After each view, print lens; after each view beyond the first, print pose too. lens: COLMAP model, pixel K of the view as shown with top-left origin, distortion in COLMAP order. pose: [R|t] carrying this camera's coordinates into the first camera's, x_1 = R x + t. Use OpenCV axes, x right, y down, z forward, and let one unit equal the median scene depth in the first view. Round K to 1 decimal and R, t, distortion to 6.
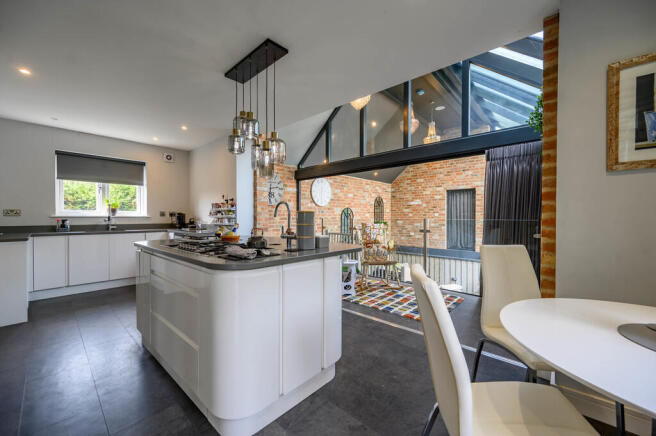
lens RADIAL K [[257.2, 0, 327.0], [0, 257.2, 218.7], [0, 0, 1]] dist [0.000143, -0.000348]
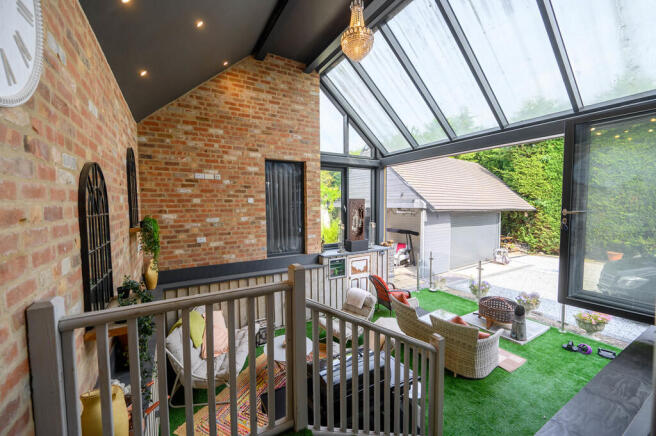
lens RADIAL K [[257.2, 0, 326.5], [0, 257.2, 218.1], [0, 0, 1]] dist [0.000143, -0.000348]
pose [[0.304108, -0.062176, 0.950606, -0.102435], [0.012966, 0.998046, 0.061131, -0.016240], [-0.952549, -0.006265, 0.304320, 1.175736]]
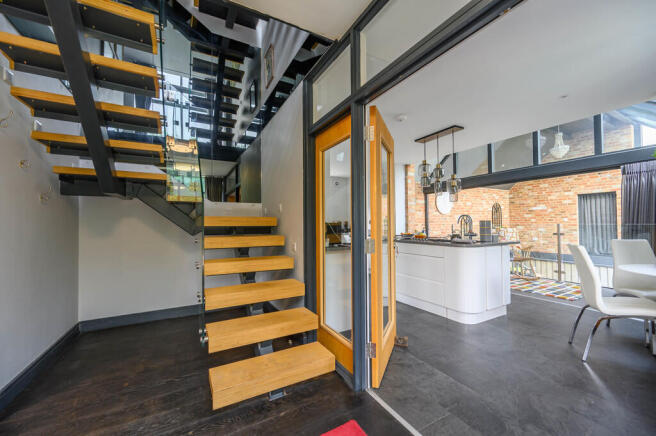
lens RADIAL K [[257.2, 0, 327.3], [0, 257.2, 219.5], [0, 0, 1]] dist [0.000143, -0.000348]
pose [[0.945341, -0.017068, -0.325635, -0.204509], [0.009539, 0.999649, -0.024703, 0.000110], [0.325942, 0.020246, 0.945173, -0.403135]]
